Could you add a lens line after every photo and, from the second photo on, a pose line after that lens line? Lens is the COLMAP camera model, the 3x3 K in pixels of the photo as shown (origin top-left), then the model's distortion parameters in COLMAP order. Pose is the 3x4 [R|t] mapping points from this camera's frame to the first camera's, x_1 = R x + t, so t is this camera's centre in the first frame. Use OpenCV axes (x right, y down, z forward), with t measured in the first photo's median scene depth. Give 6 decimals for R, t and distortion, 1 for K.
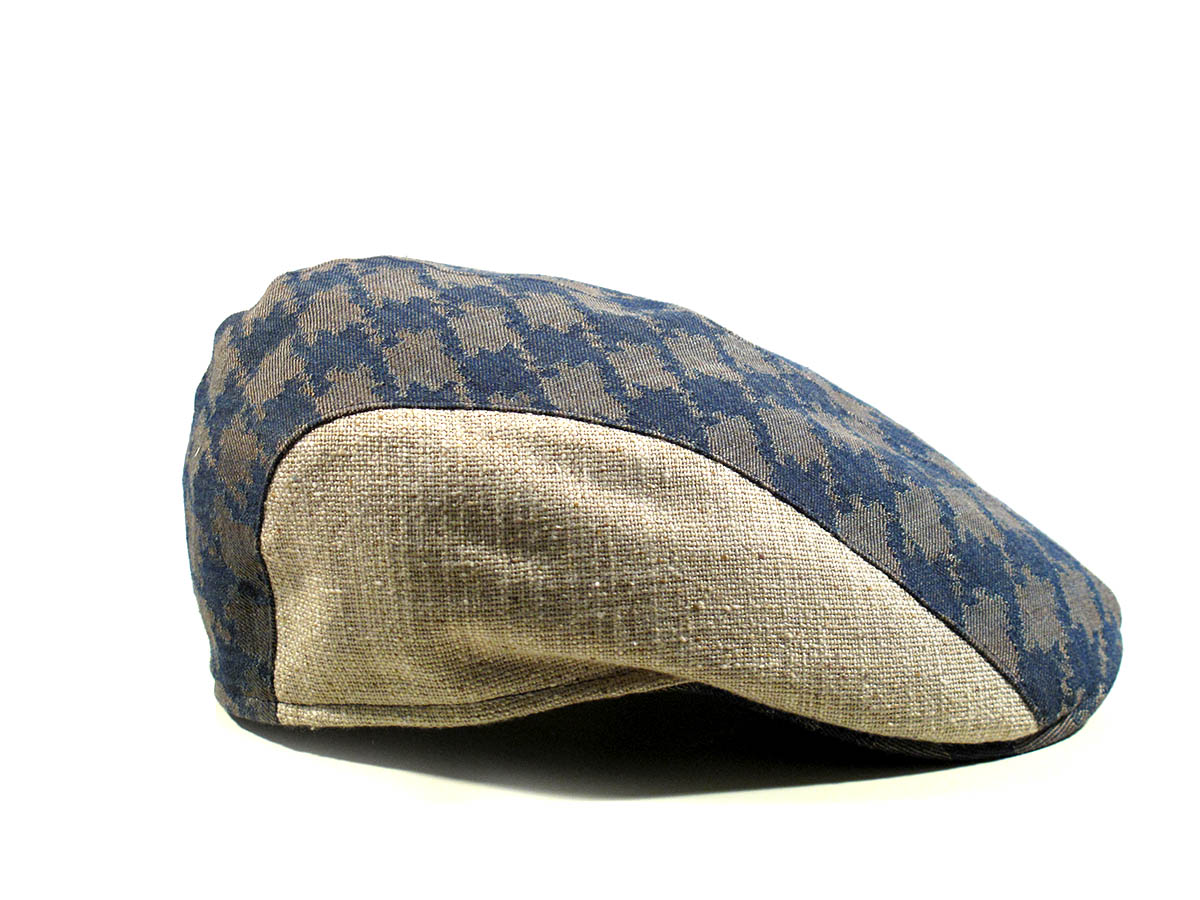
lens RADIAL K [[2912.6, 0, 598.5], [0, 2912.6, 447.5], [0, 0, 1]] dist [-0.115088, 0.000000]
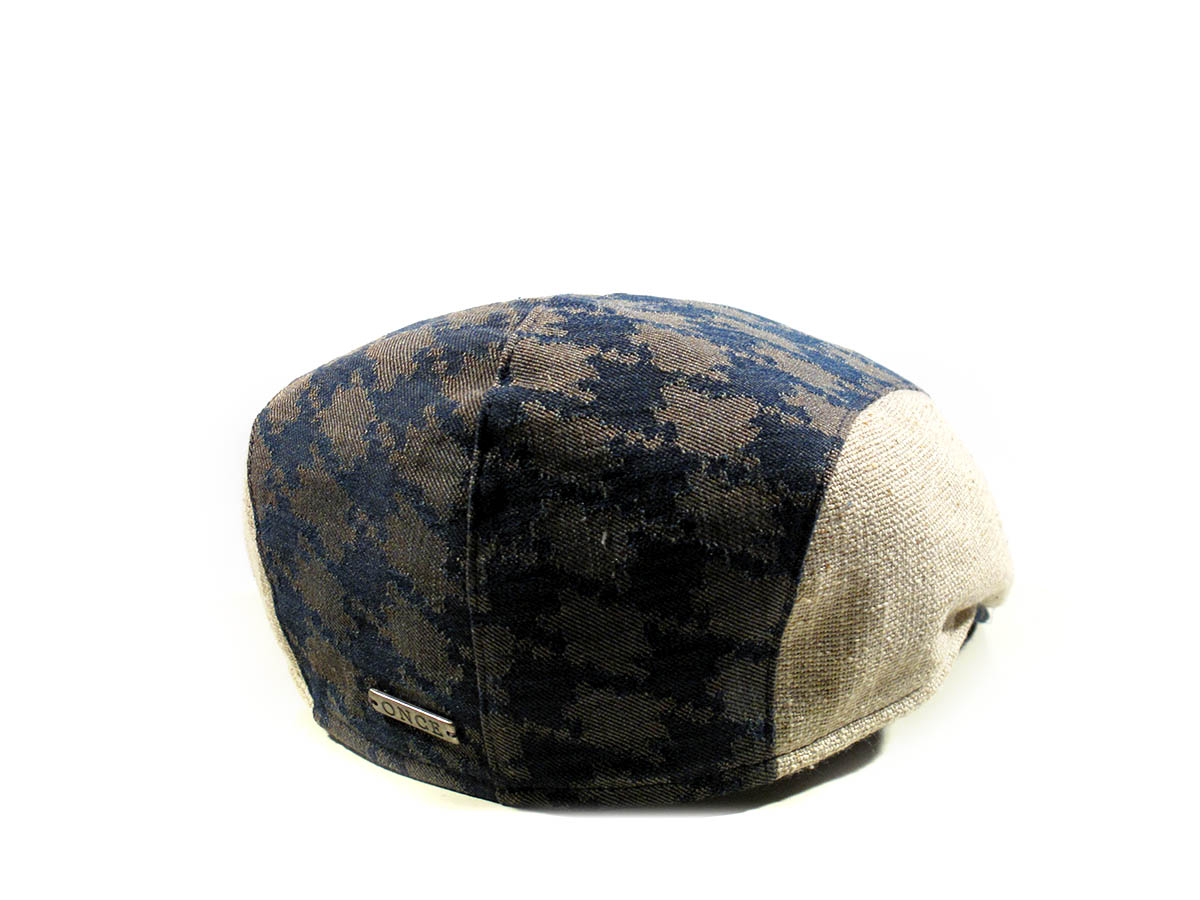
lens RADIAL K [[2912.6, 0, 600.8], [0, 2912.6, 450.5], [0, 0, 1]] dist [-0.115088, 0.000000]
pose [[0.350688, -0.219191, 0.910480, -0.993716], [0.210568, 0.965784, 0.151402, -0.168007], [-0.912513, 0.138623, 0.384843, 0.690782]]
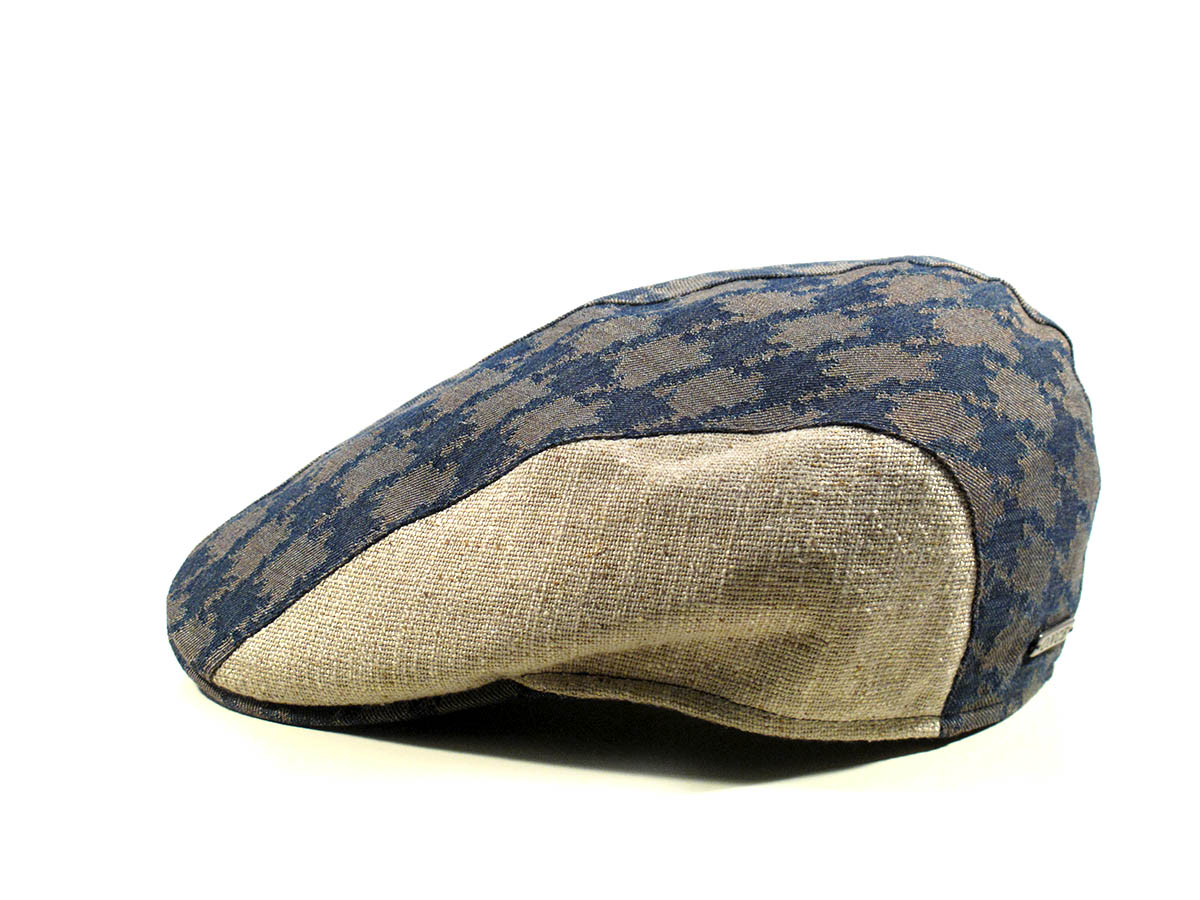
lens RADIAL K [[2912.6, 0, 598.9], [0, 2912.6, 449.3], [0, 0, 1]] dist [-0.115088, 0.000000]
pose [[-0.993570, -0.037351, 0.106880, -0.085616], [0.014340, 0.894894, 0.446048, -0.490109], [-0.112306, 0.444713, -0.888604, 2.083112]]
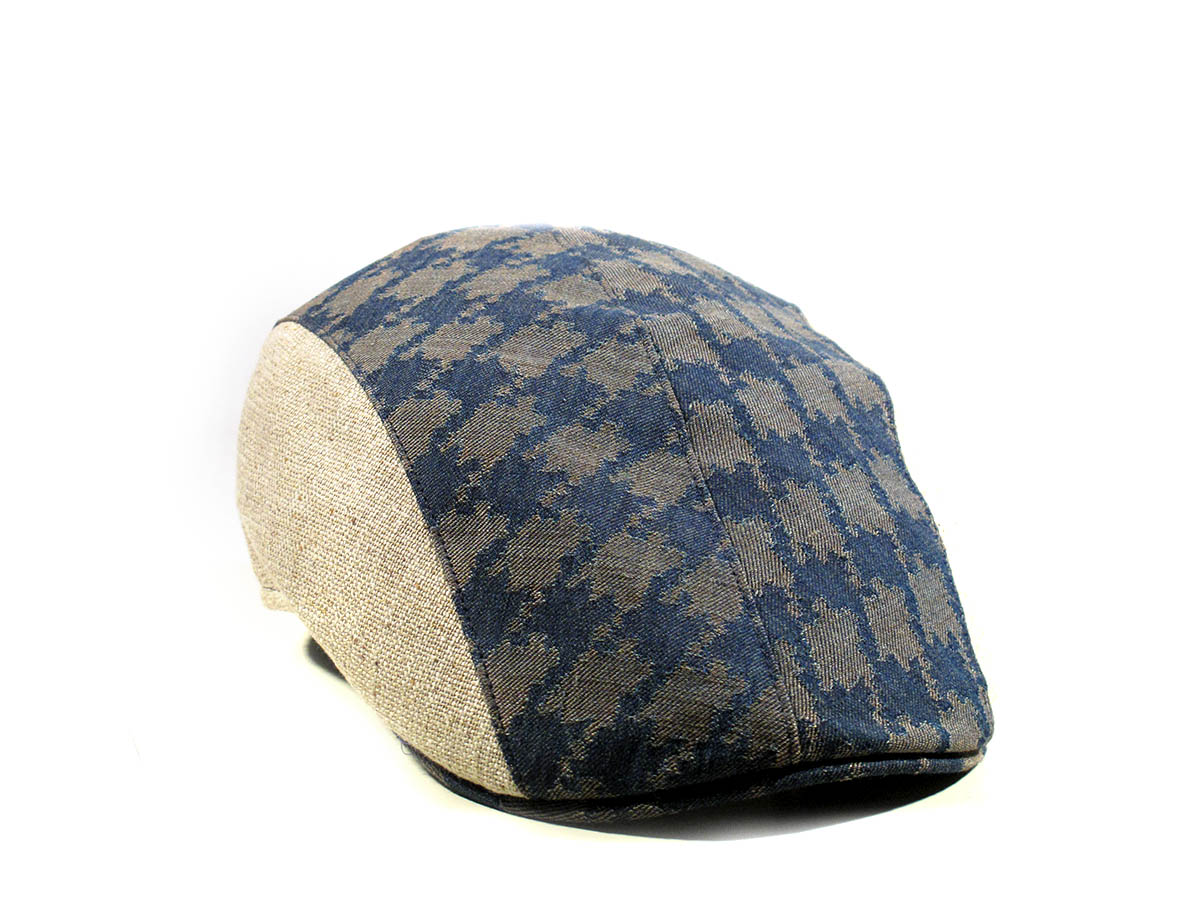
lens RADIAL K [[2912.6, 0, 596.5], [0, 2912.6, 448.9], [0, 0, 1]] dist [-0.115088, 0.000000]
pose [[0.353001, 0.212058, -0.911275, 1.014705], [-0.217115, 0.965956, 0.140678, -0.150729], [0.910083, 0.148192, 0.387024, 0.661445]]
